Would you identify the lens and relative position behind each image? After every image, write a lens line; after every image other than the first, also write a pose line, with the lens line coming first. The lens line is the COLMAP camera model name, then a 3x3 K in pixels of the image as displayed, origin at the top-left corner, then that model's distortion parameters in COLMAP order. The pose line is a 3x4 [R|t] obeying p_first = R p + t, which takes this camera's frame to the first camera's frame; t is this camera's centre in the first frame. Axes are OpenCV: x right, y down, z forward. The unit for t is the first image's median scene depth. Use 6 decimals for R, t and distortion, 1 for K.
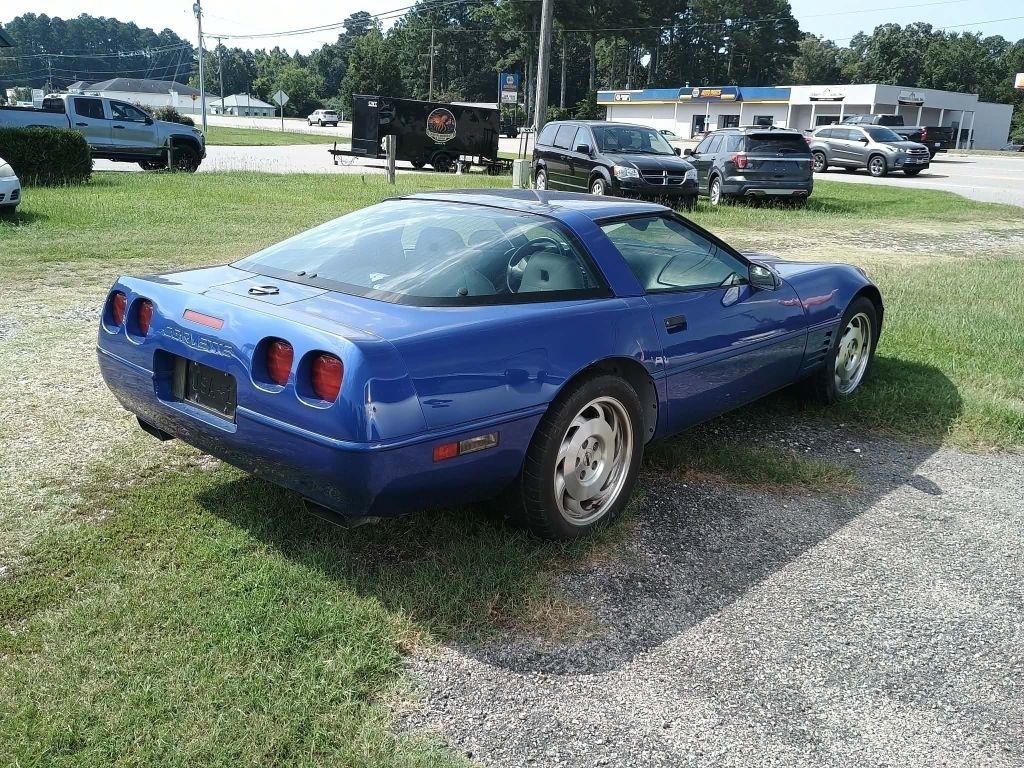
lens RADIAL K [[886.4, 0, 520.6], [0, 886.4, 386.4], [0, 0, 1]] dist [0.065812, -0.088990]
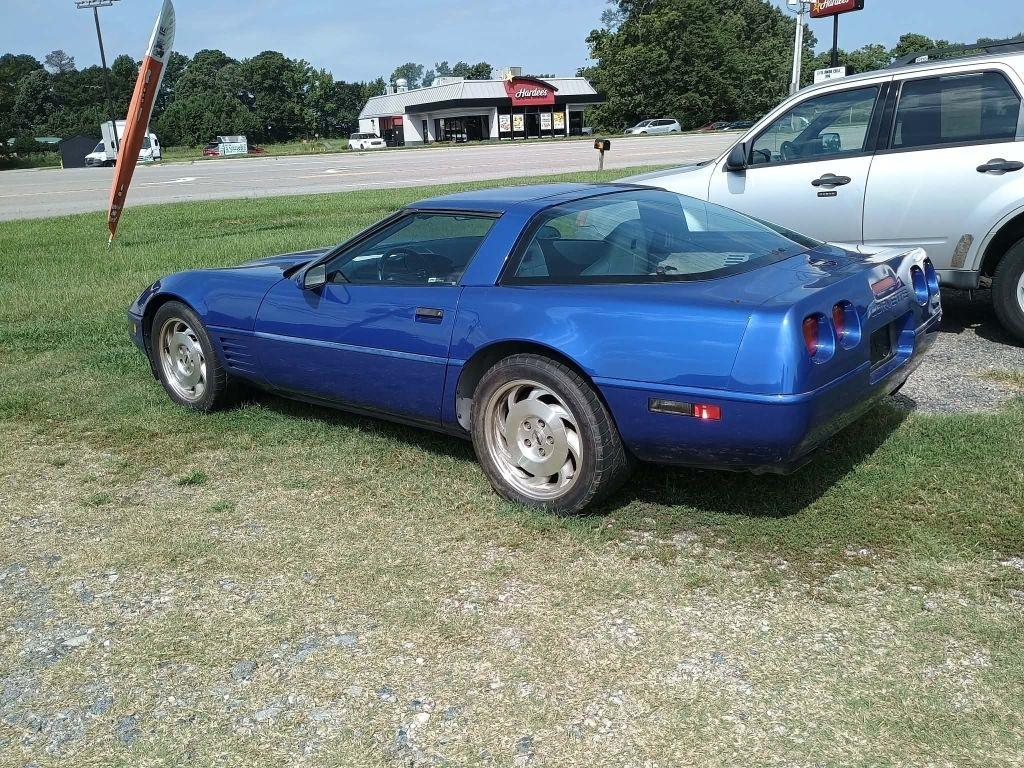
lens RADIAL K [[886.4, 0, 519.7], [0, 886.4, 383.6], [0, 0, 1]] dist [0.065812, -0.088990]
pose [[-0.038558, -0.306819, 0.950987, -0.255884], [0.326520, 0.895584, 0.302183, -0.080139], [-0.944404, 0.322167, 0.065650, 0.245556]]
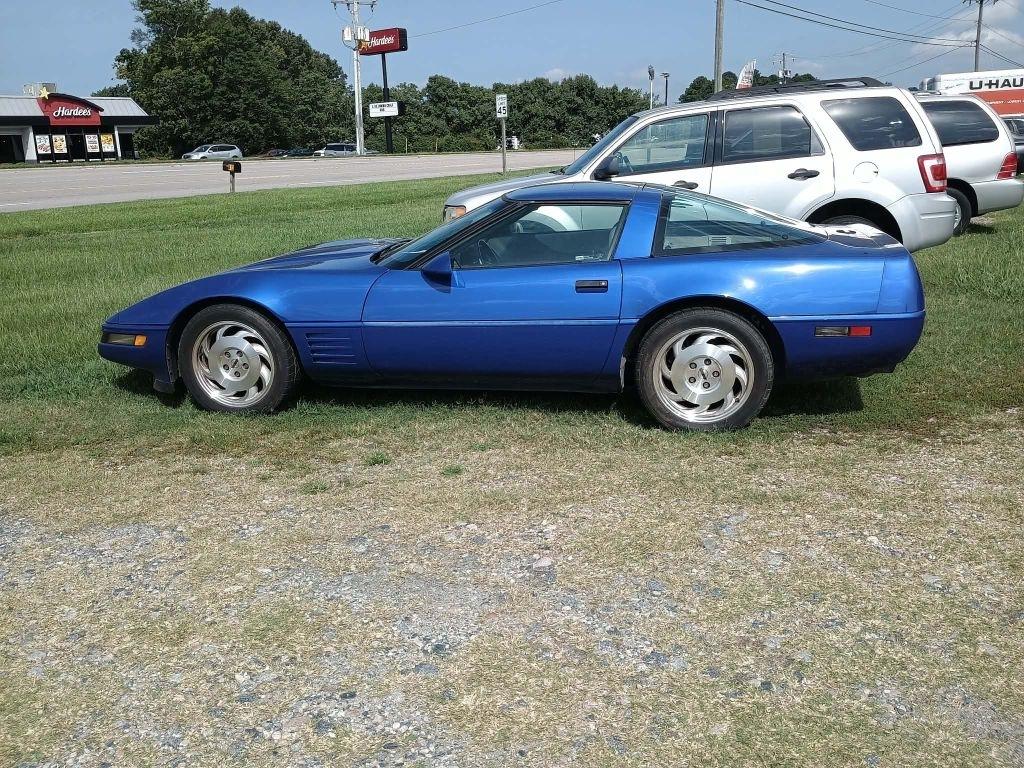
lens RADIAL K [[886.4, 0, 512.9], [0, 886.4, 379.9], [0, 0, 1]] dist [0.065812, -0.088990]
pose [[-0.504484, -0.245241, 0.827860, -0.252598], [0.253043, 0.874719, 0.413323, -0.126112], [-0.825509, 0.417999, -0.379226, 0.405716]]
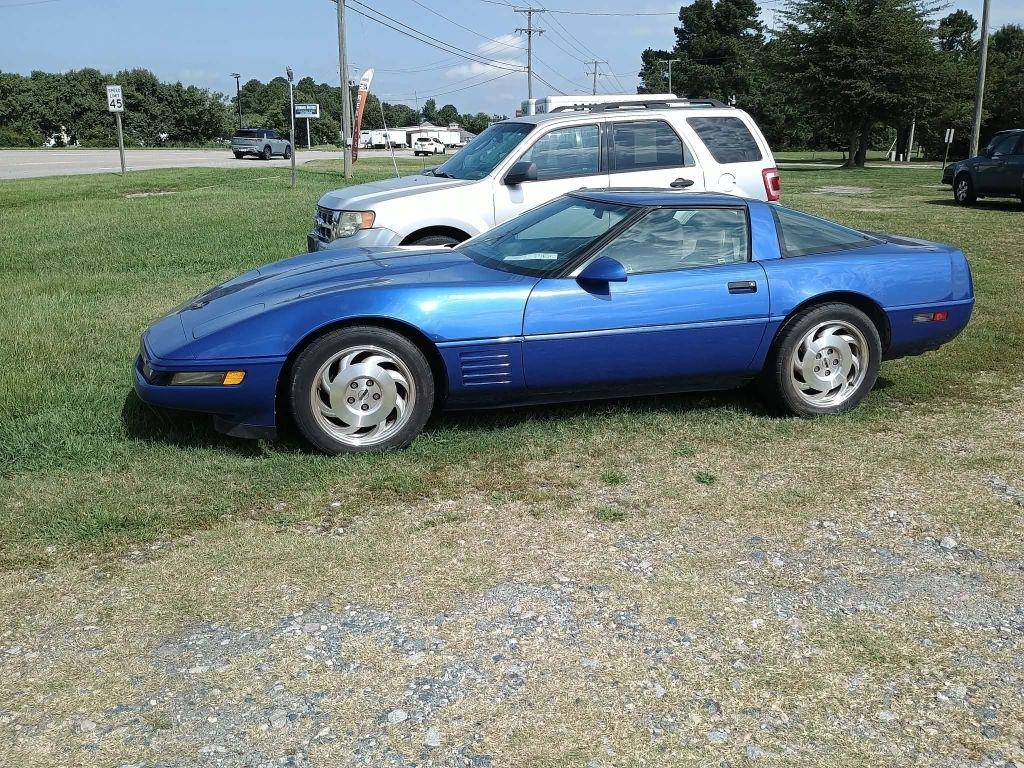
lens RADIAL K [[886.4, 0, 513.2], [0, 886.4, 378.4], [0, 0, 1]] dist [0.065812, -0.088990]
pose [[-0.843255, -0.178632, 0.506964, -0.125407], [0.115021, 0.861349, 0.494822, -0.155790], [-0.525064, 0.475572, -0.705790, 0.519485]]
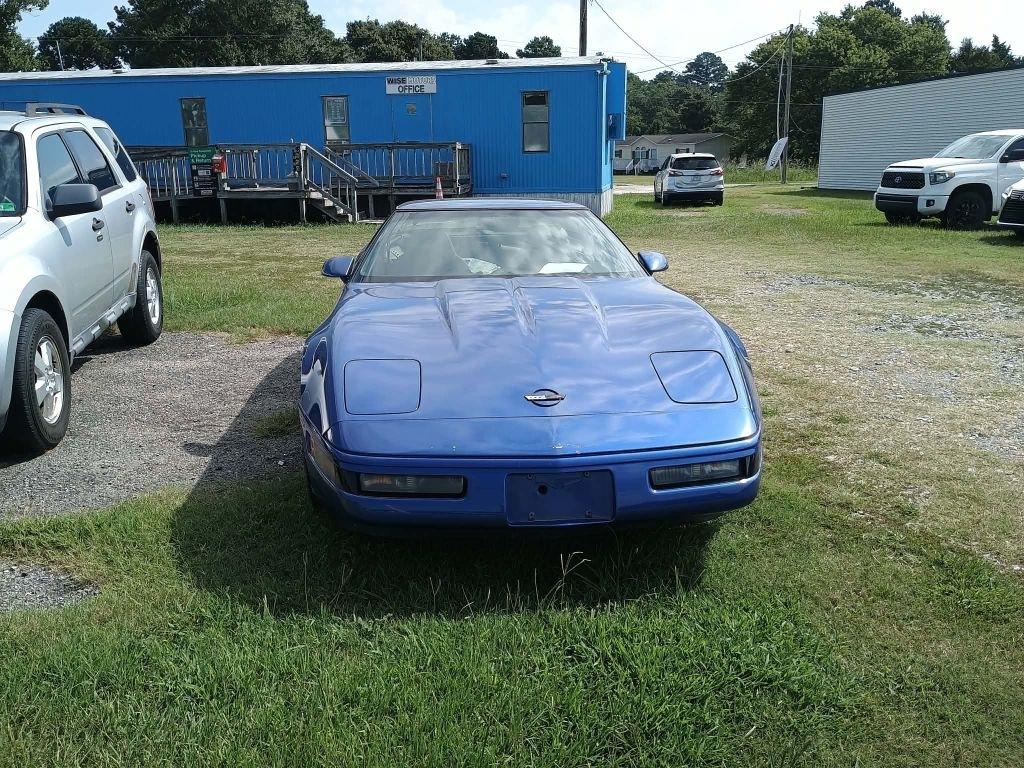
lens RADIAL K [[886.4, 0, 513.1], [0, 886.4, 378.0], [0, 0, 1]] dist [0.065812, -0.088990]
pose [[-0.686284, 0.142467, -0.713244, 0.236769], [-0.217890, 0.895321, 0.388490, -0.121161], [0.693929, 0.422023, -0.583403, 0.462285]]
